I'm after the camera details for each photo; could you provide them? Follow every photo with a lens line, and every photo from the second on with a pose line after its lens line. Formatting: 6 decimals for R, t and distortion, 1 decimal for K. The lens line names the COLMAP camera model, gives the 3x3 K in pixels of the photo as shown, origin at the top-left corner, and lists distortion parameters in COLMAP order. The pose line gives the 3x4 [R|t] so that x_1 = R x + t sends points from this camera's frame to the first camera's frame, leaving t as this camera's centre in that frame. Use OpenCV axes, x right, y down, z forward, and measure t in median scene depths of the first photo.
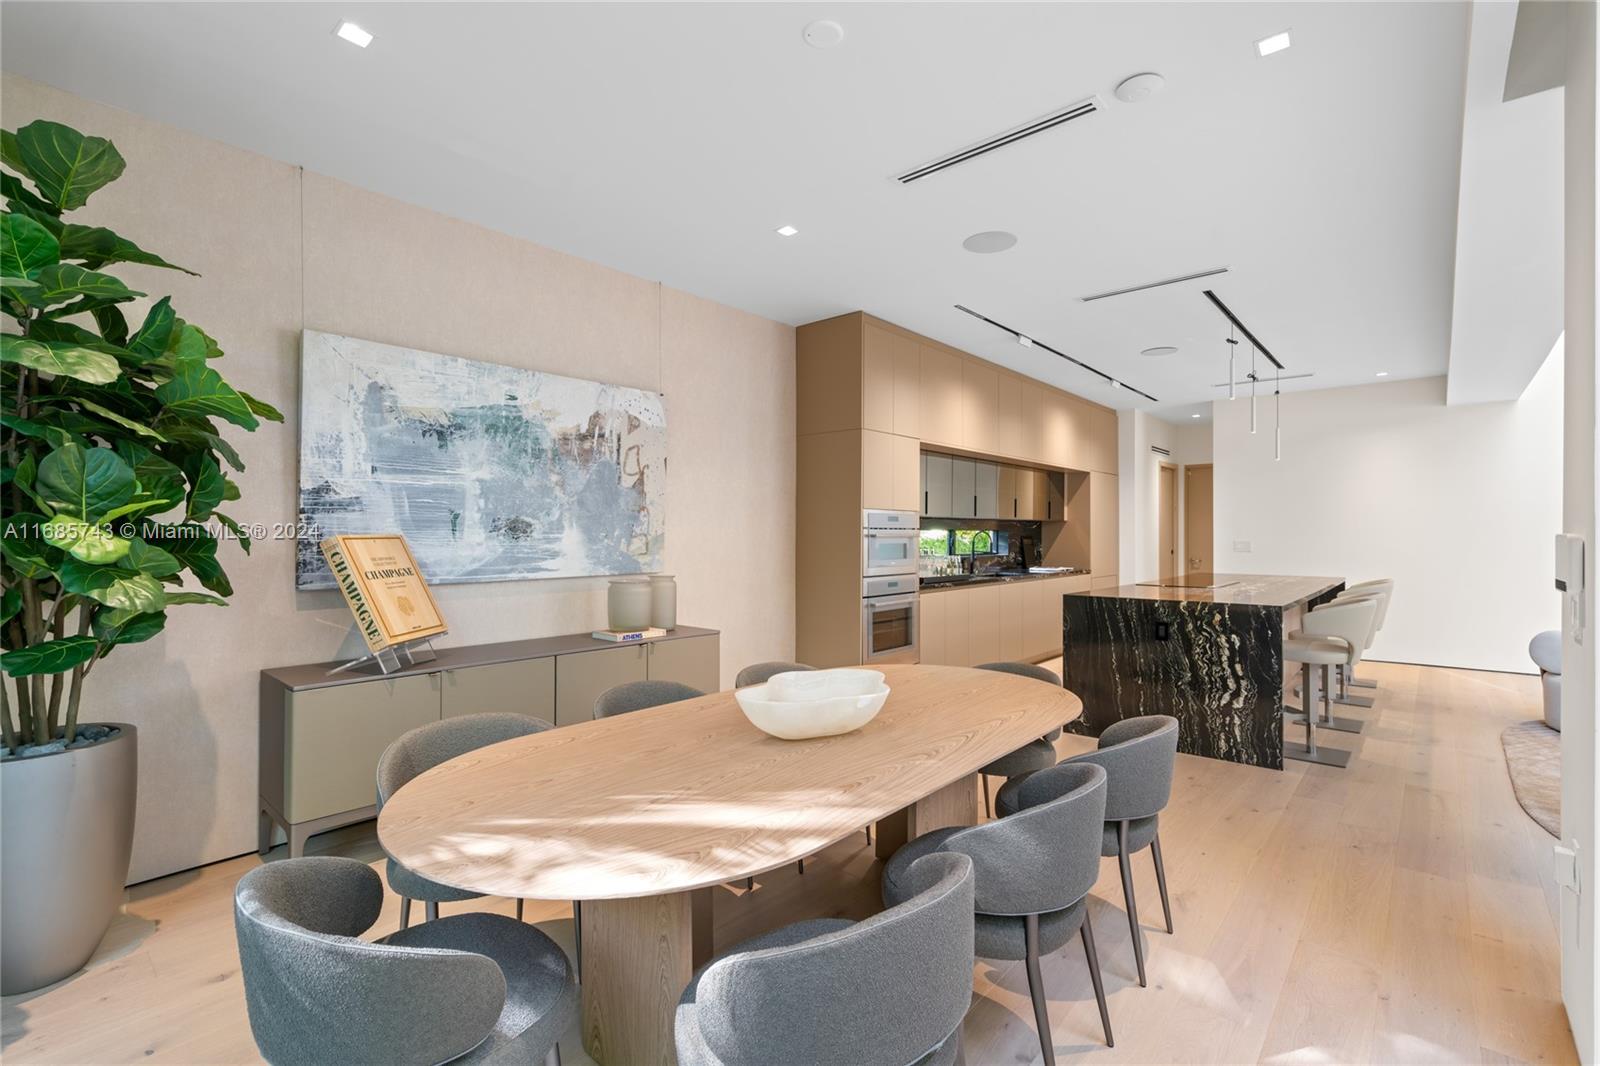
lens RADIAL K [[726.7, 0, 802.3], [0, 726.7, 529.5], [0, 0, 1]] dist [-0.003625, 0.000843]
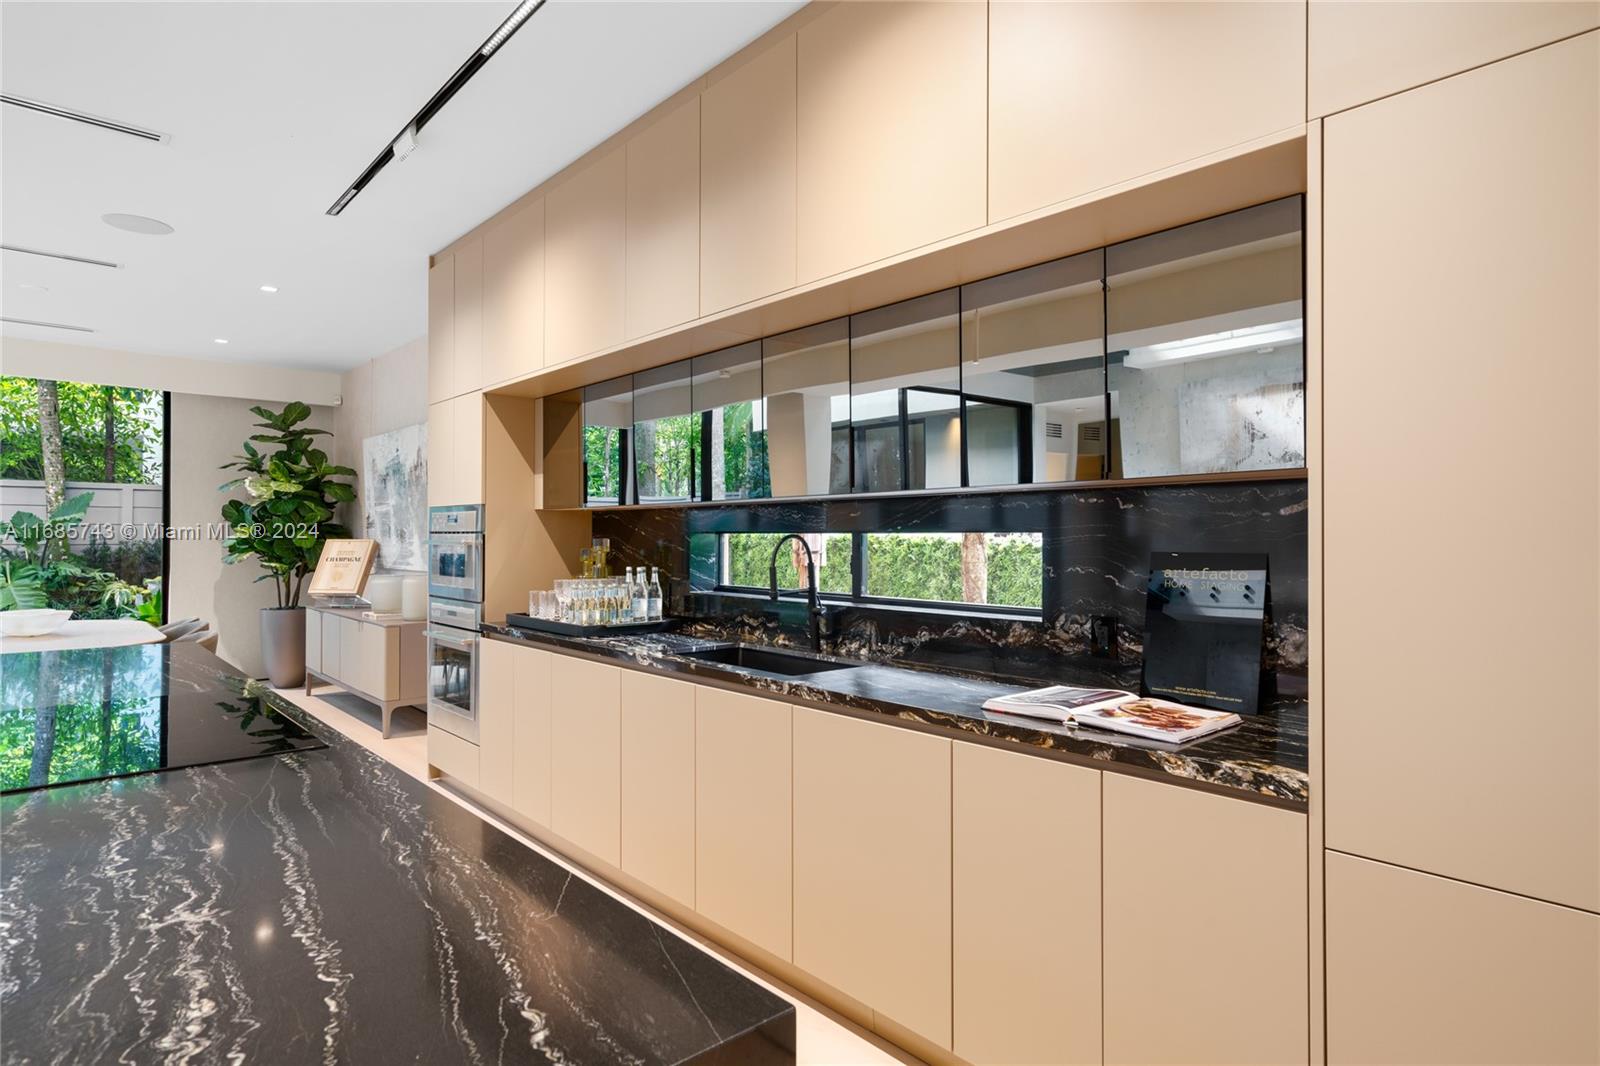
lens RADIAL K [[868.5, 0, 800.0], [0, 868.5, 533.0], [0, 0, 1]] dist [0.011586, 0.000592]
pose [[-0.121382, -0.007400, -0.992578, 1.226358], [0.002401, 0.999967, -0.007749, 0.008674], [0.992603, -0.003324, -0.121360, 1.918364]]
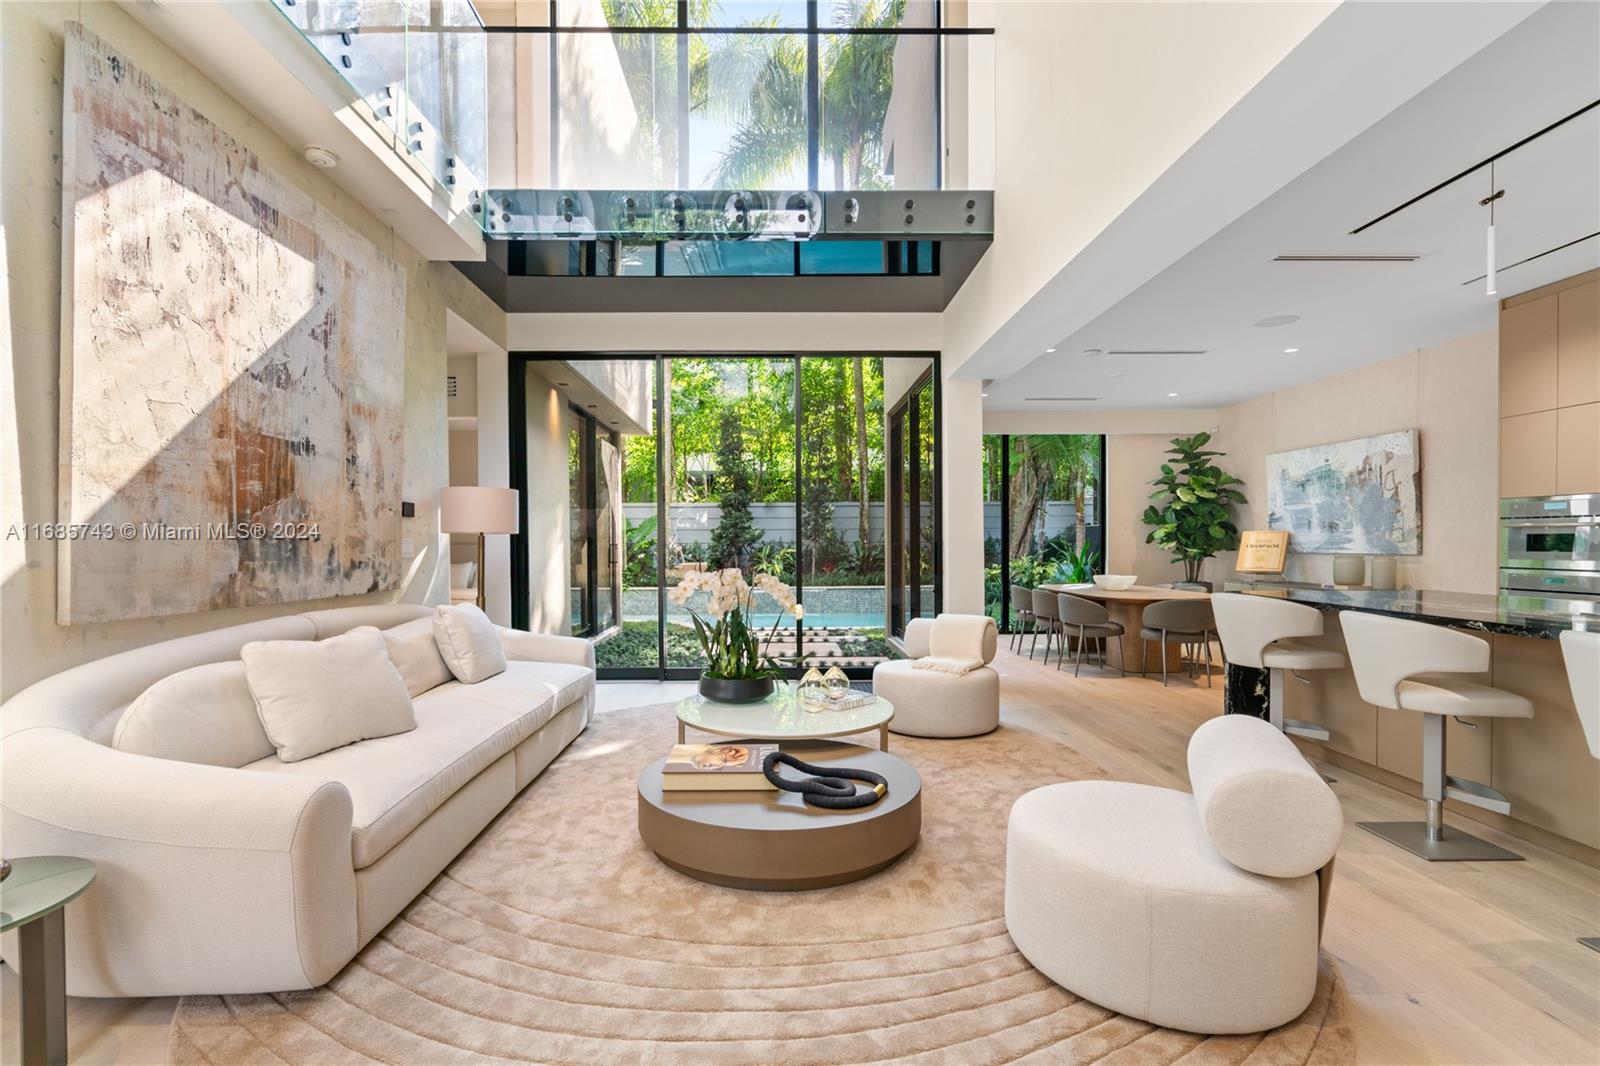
lens RADIAL K [[732.3, 0, 784.9], [0, 732.3, 553.4], [0, 0, 1]] dist [-0.002416, 0.001561]
pose [[-0.741726, 0.013776, -0.670561, 1.881664], [0.008745, 0.999903, 0.010869, 0.033452], [0.670646, 0.002198, -0.741775, 1.380250]]
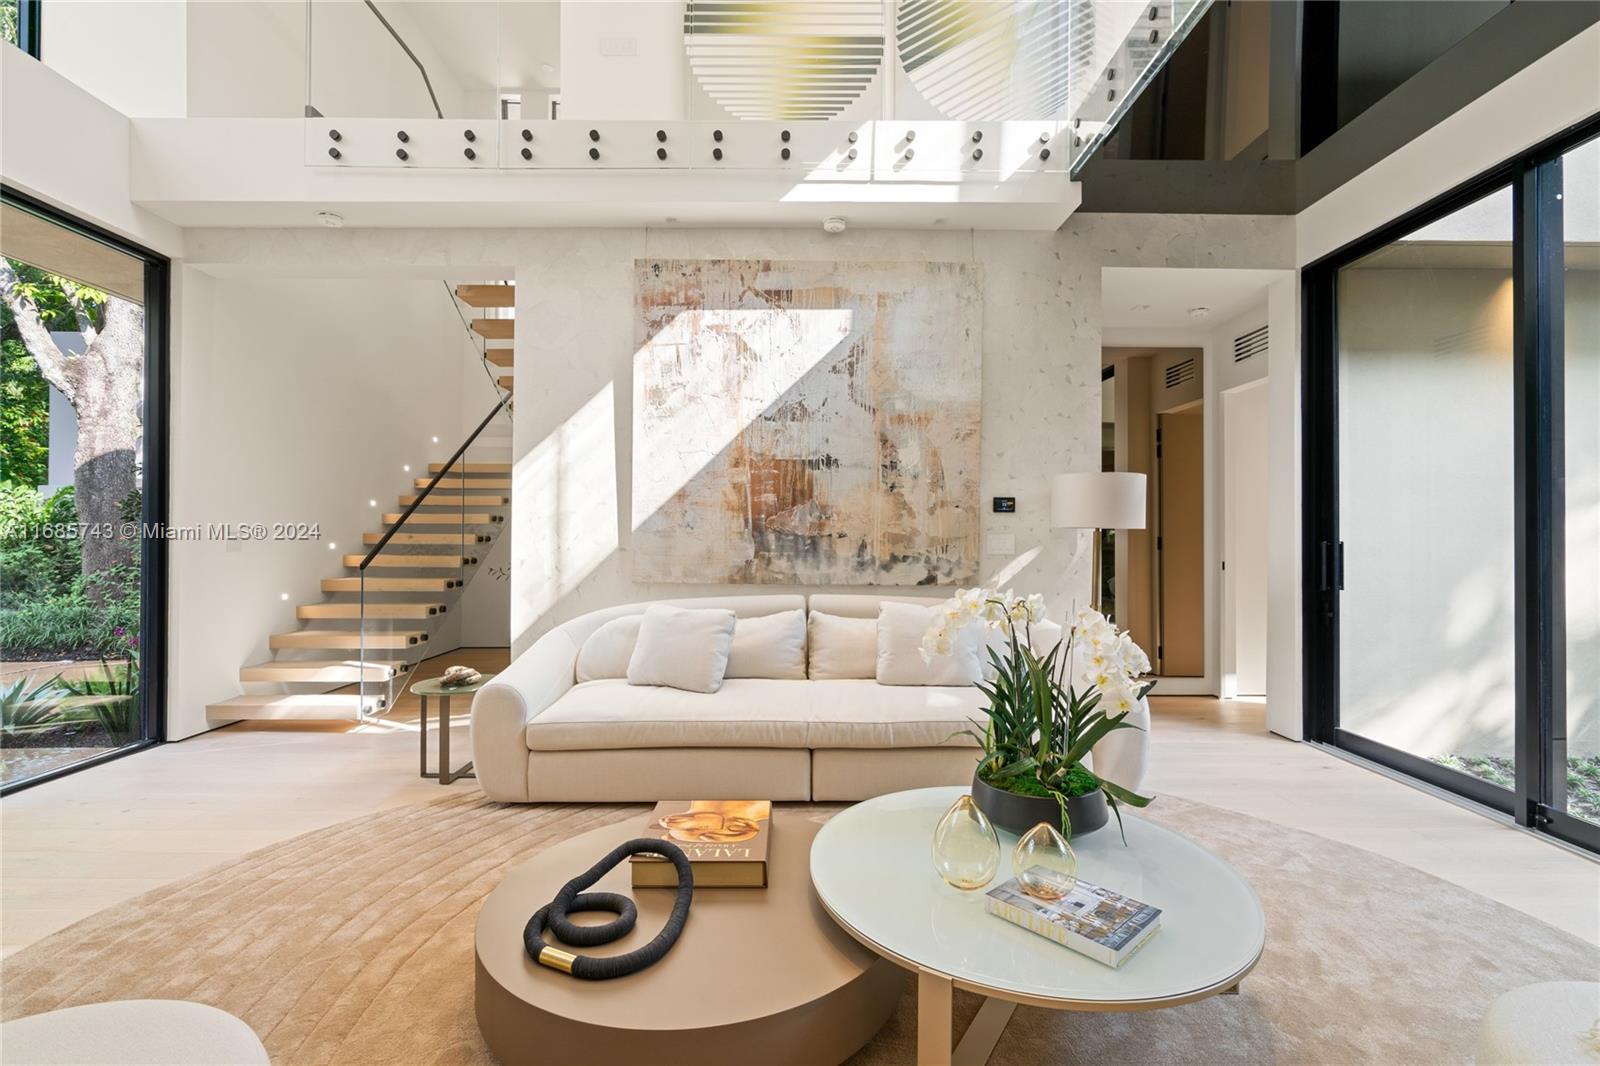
lens RADIAL K [[726.7, 0, 802.3], [0, 726.7, 529.5], [0, 0, 1]] dist [-0.003625, 0.000843]
pose [[-0.667301, 0.003530, 0.744780, 0.951866], [-0.006504, 0.999923, -0.010567, 0.023540], [-0.744760, -0.011895, -0.667227, 1.103596]]
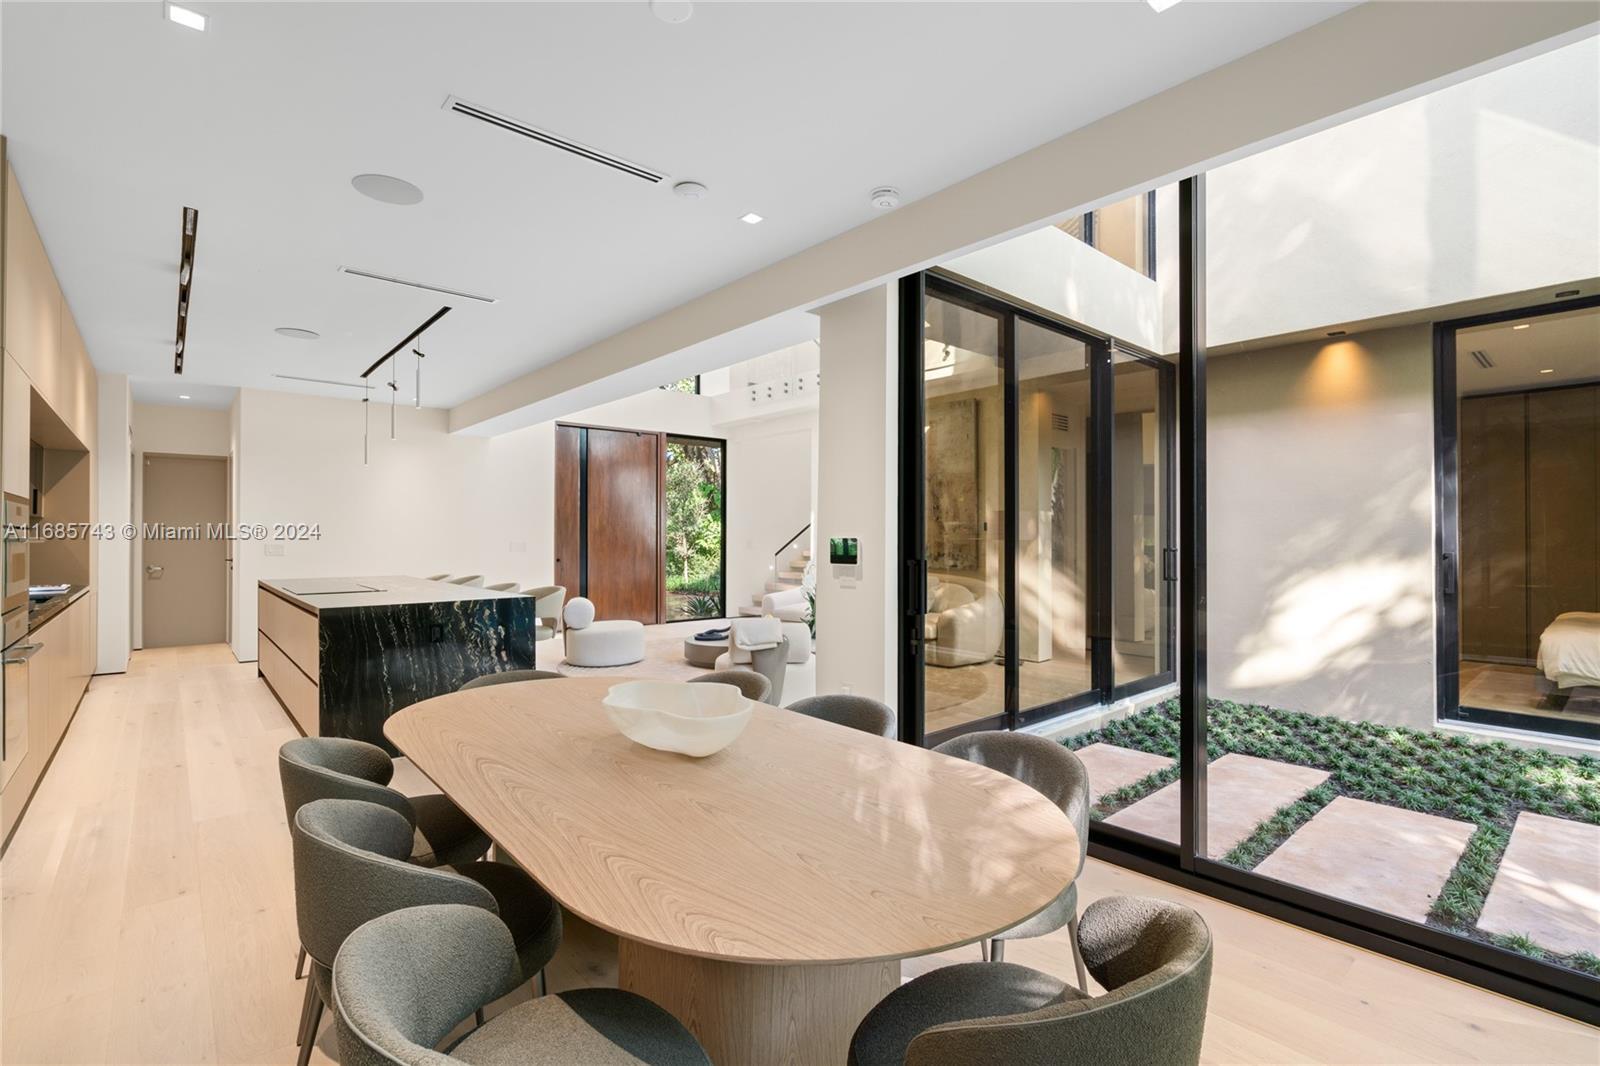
lens RADIAL K [[737.5, 0, 803.2], [0, 737.5, 533.8], [0, 0, 1]] dist [-0.002581, 0.000466]
pose [[0.129311, 0.003420, 0.991598, -0.508595], [-0.006252, 0.999977, -0.002633, 0.001404], [-0.991584, -0.005859, 0.129329, 0.403166]]
